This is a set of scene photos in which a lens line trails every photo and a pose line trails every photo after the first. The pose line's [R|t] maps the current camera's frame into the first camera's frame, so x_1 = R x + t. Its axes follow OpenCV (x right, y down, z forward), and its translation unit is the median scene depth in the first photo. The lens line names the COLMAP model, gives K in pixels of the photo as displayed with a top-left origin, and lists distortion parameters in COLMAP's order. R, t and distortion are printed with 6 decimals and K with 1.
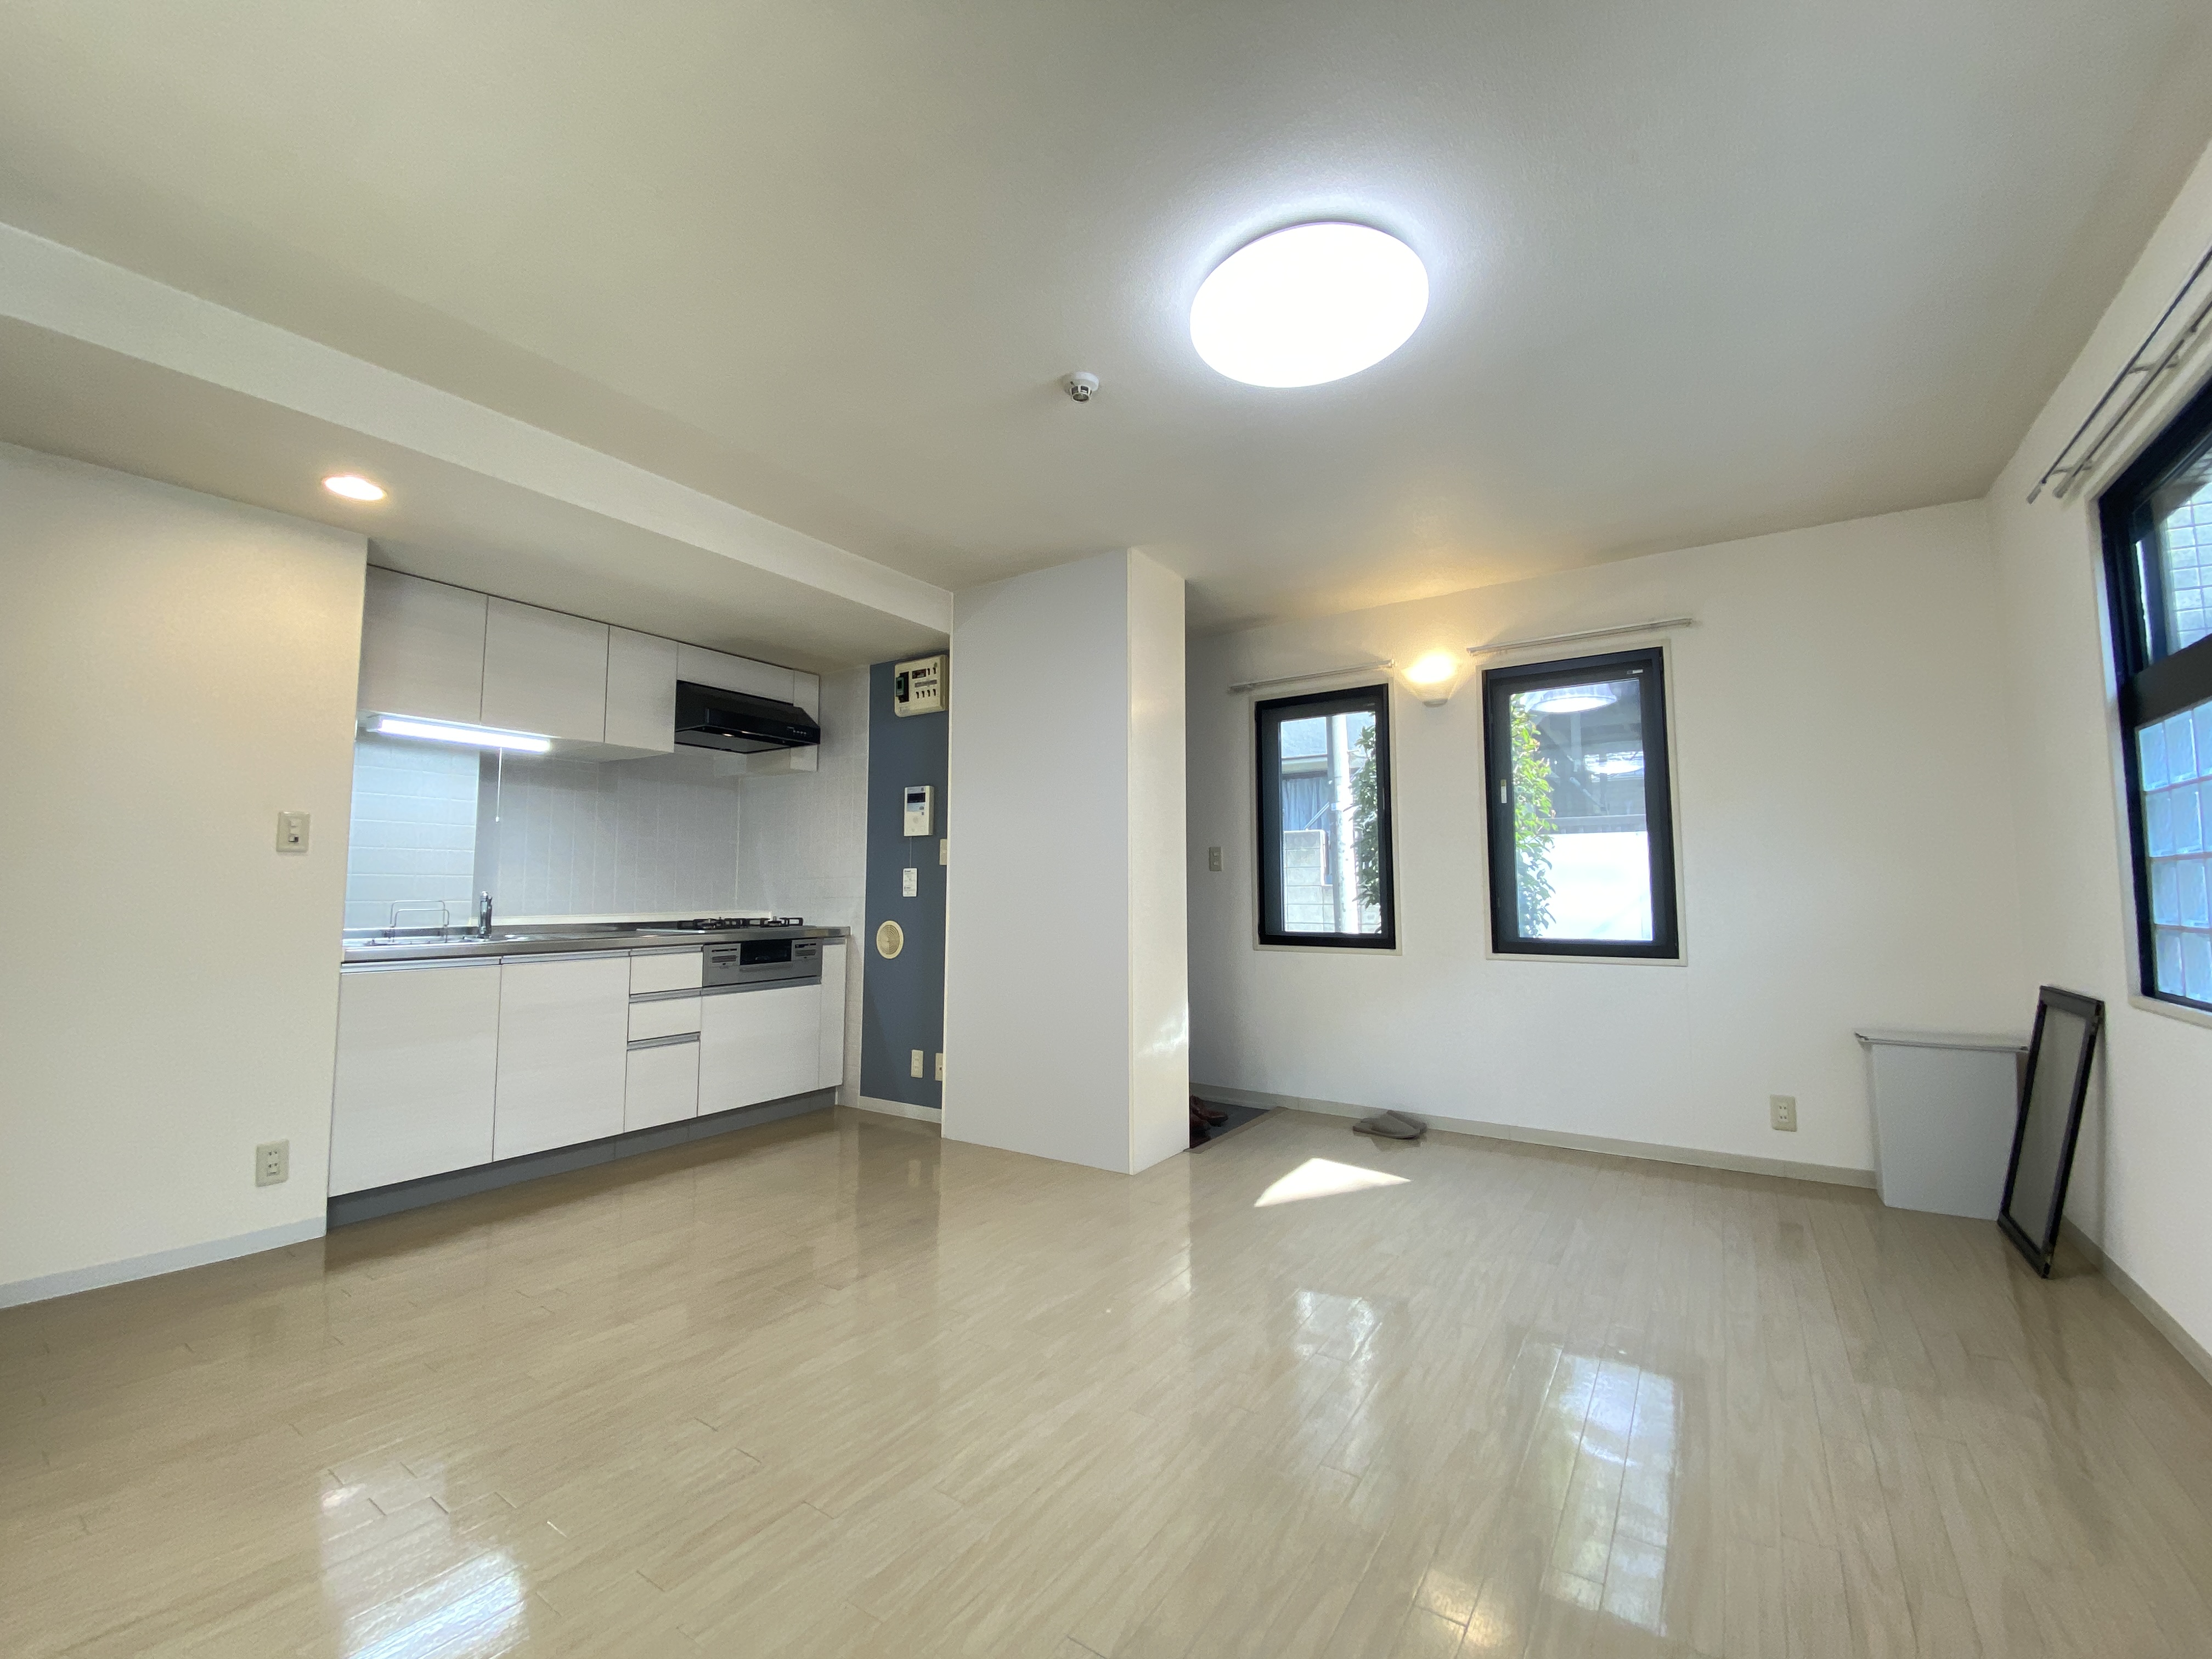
lens RADIAL K [[891.9, 0, 1111.7], [0, 891.9, 820.6], [0, 0, 1]] dist [-0.014145, -0.000712]
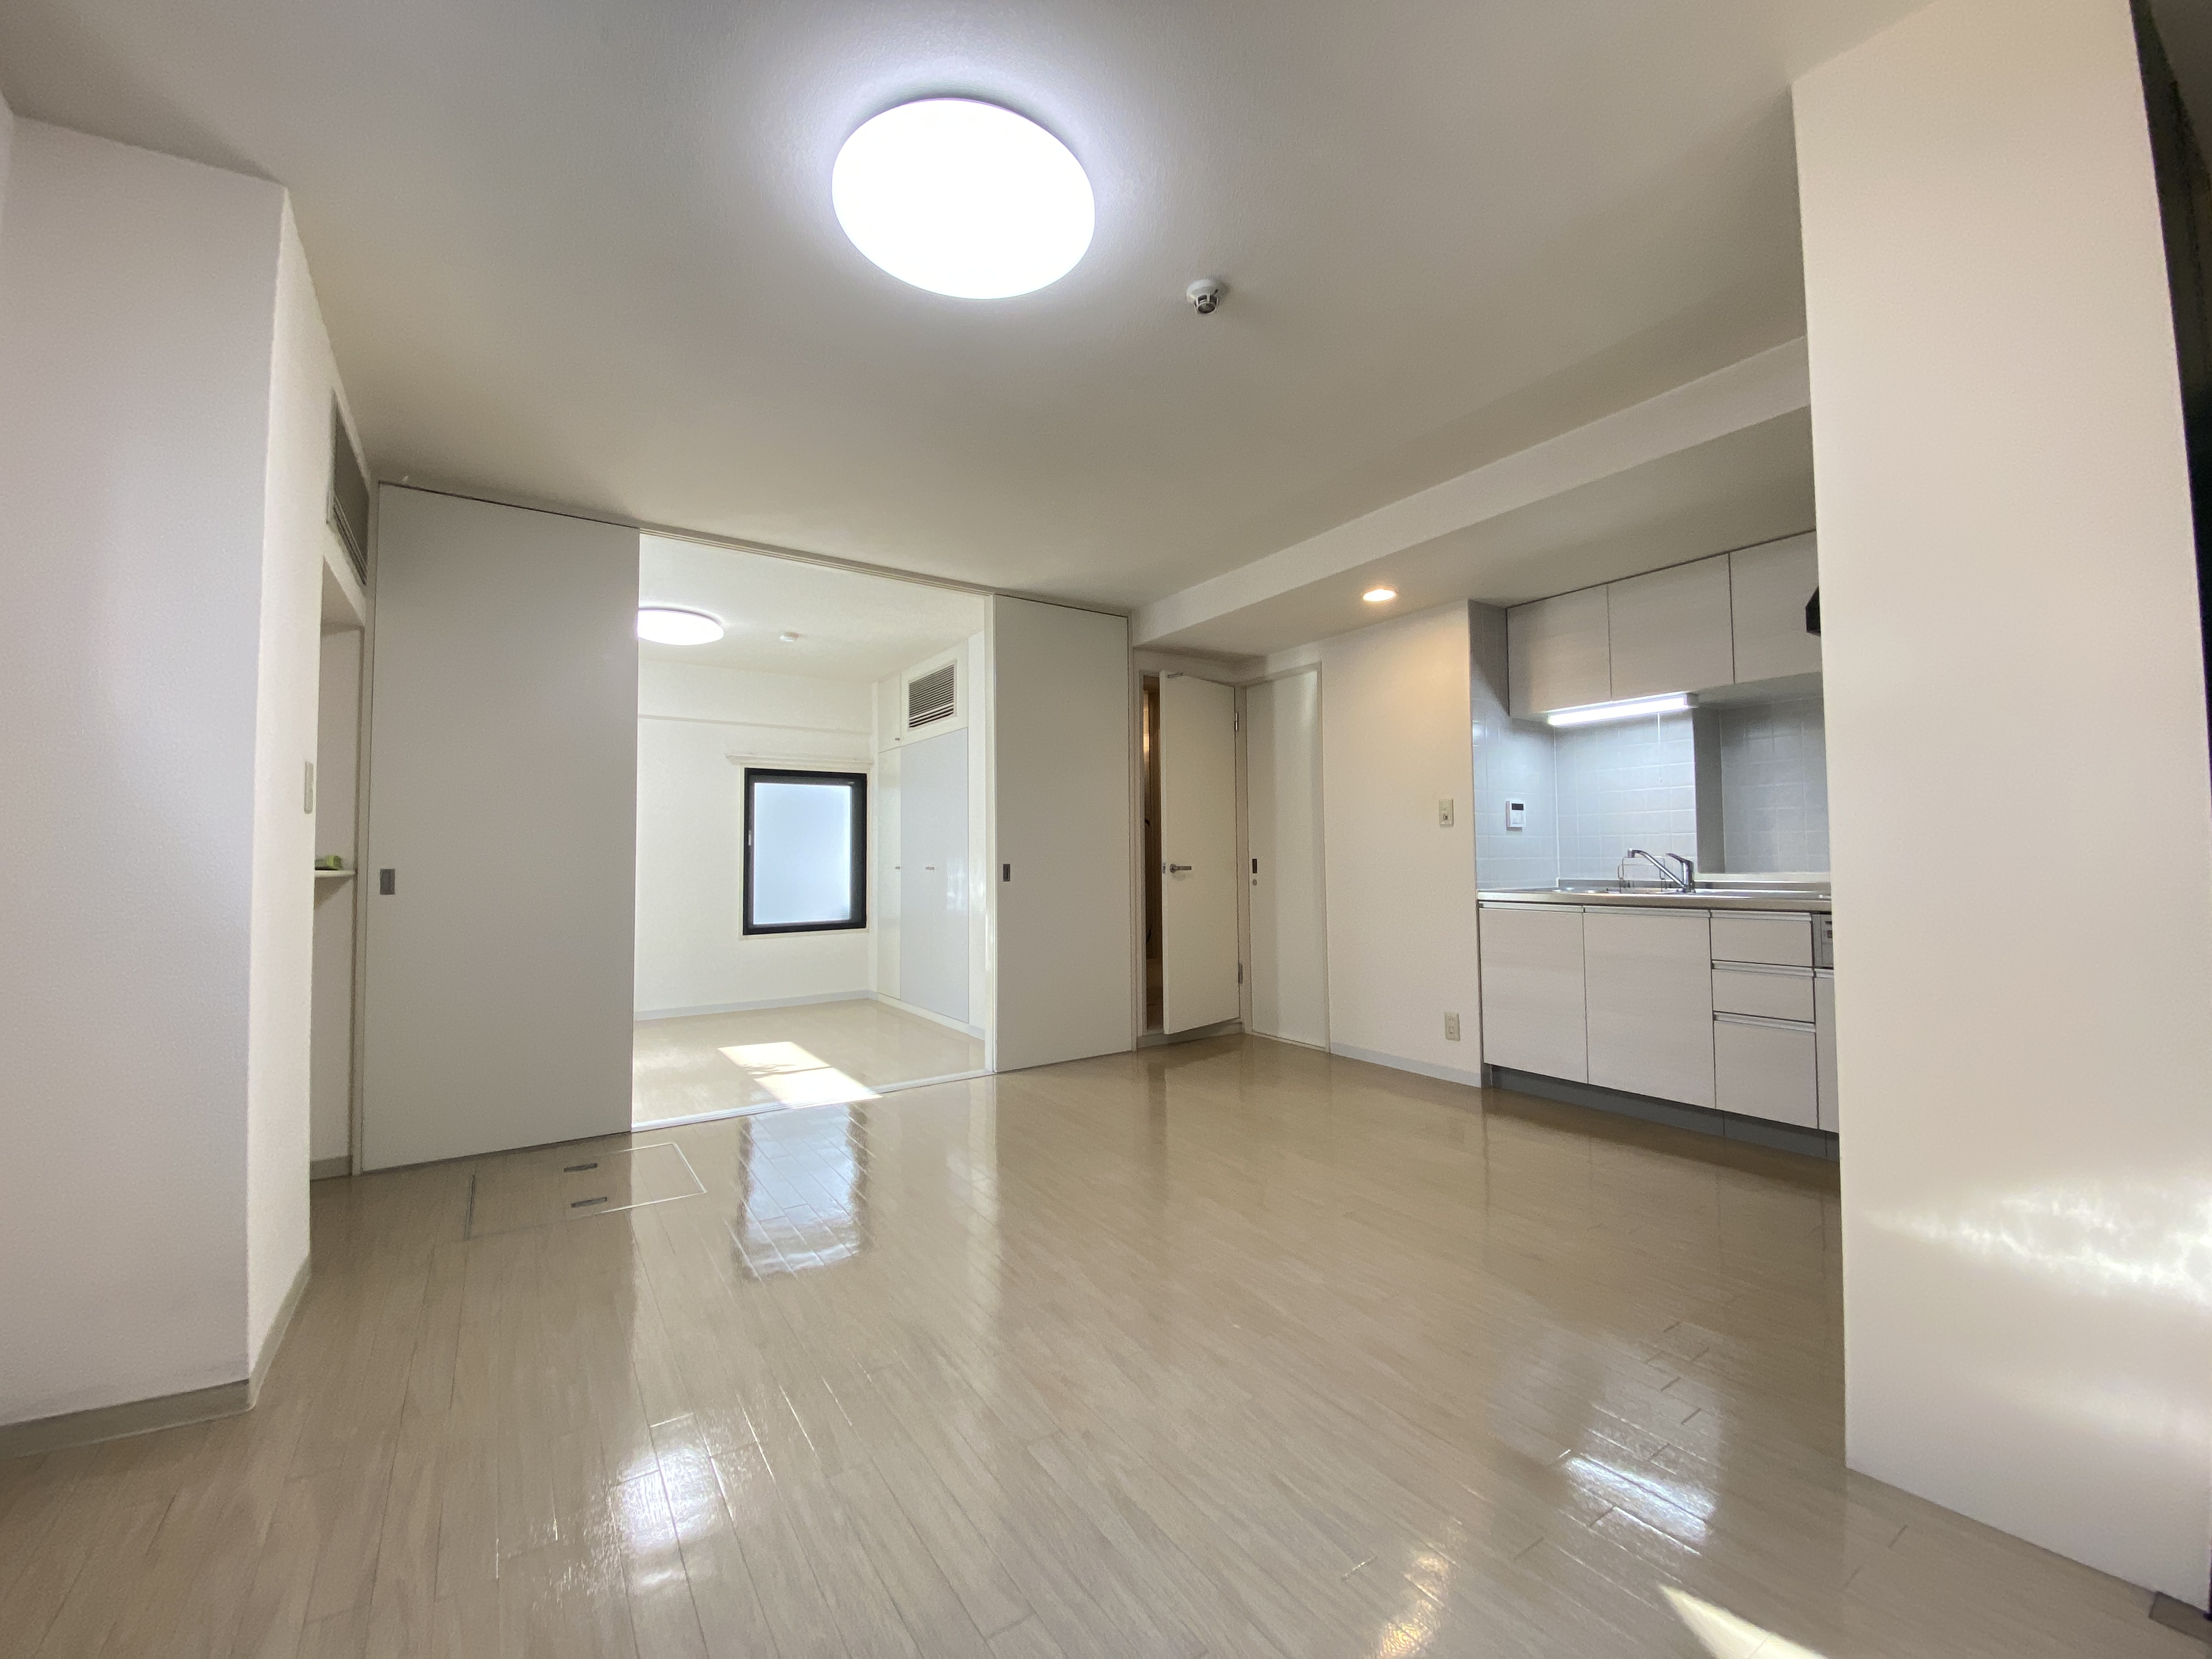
lens RADIAL K [[891.9, 0, 1101.5], [0, 891.9, 824.3], [0, 0, 1]] dist [-0.014145, -0.000712]
pose [[-0.389463, -0.028669, -0.920596, 0.493675], [0.084871, 0.994146, -0.066865, 0.058622], [0.917123, -0.104173, -0.384750, 0.715831]]
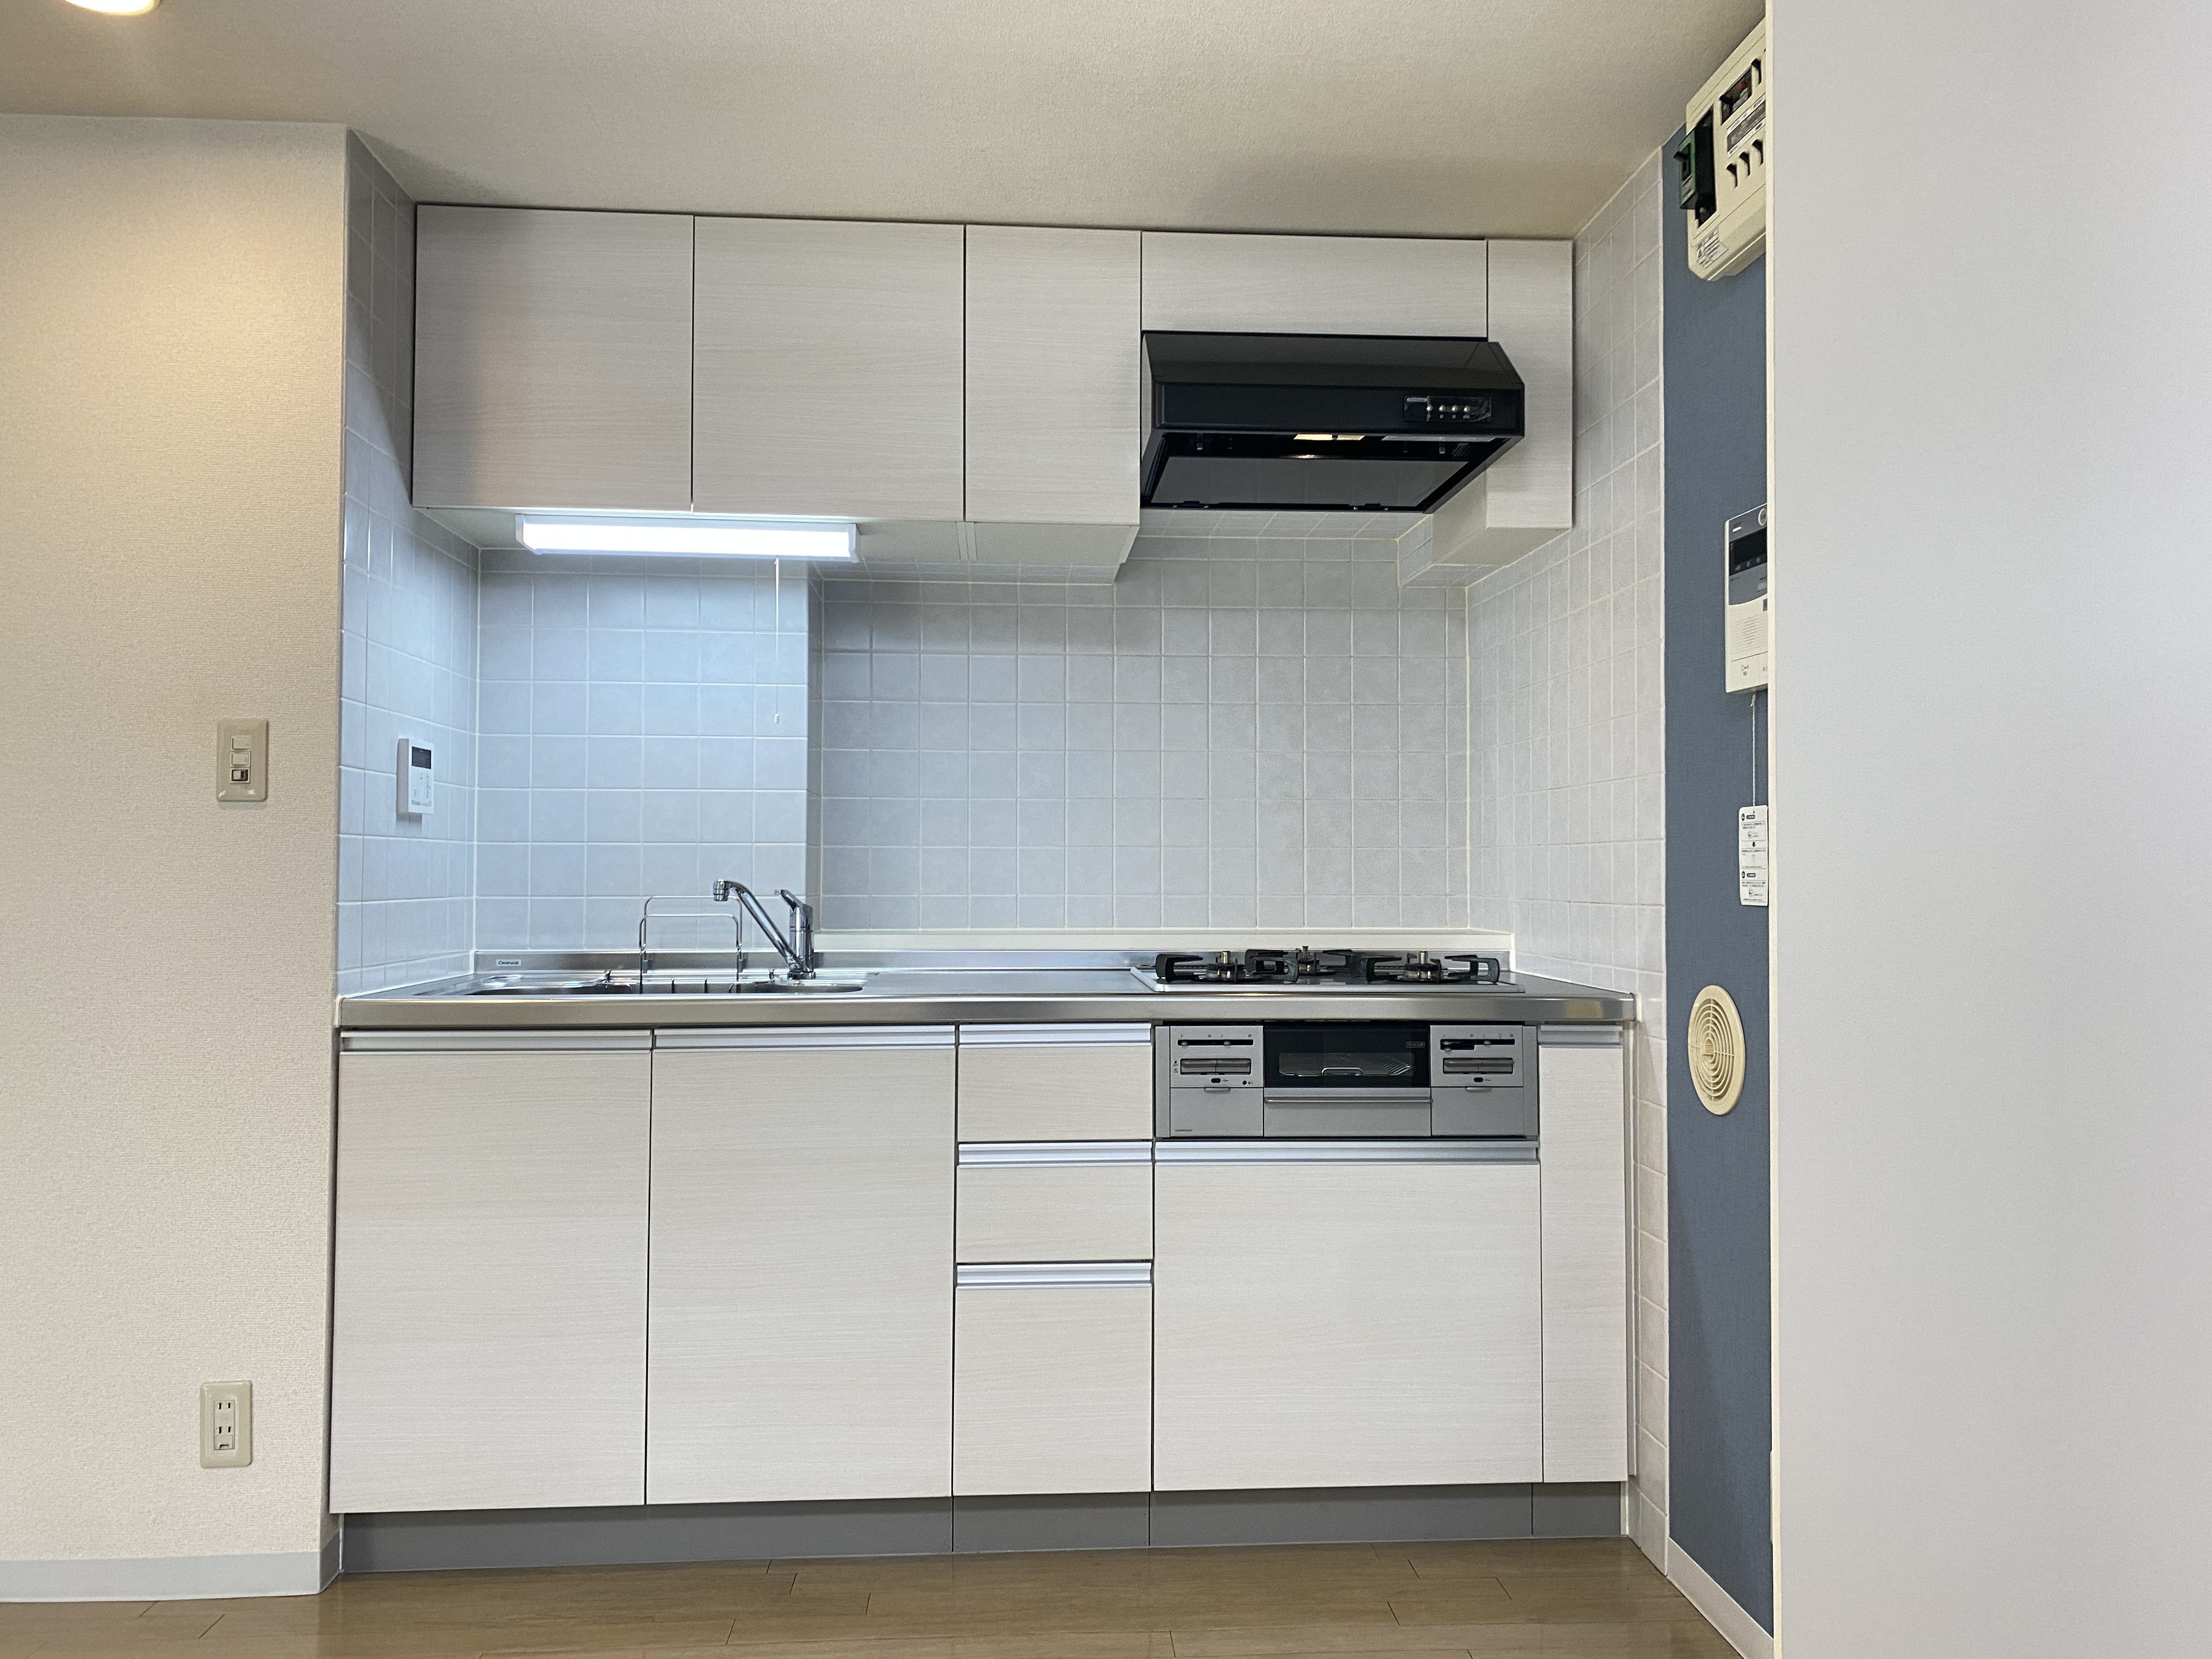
lens RADIAL K [[1678.9, 0, 1087.6], [0, 1678.9, 809.1], [0, 0, 1]] dist [0.055743, -0.004070]
pose [[0.600055, -0.019682, -0.799717, 0.082787], [0.059594, 0.998019, 0.020153, 0.033656], [0.797736, -0.059751, 0.600039, 0.551140]]
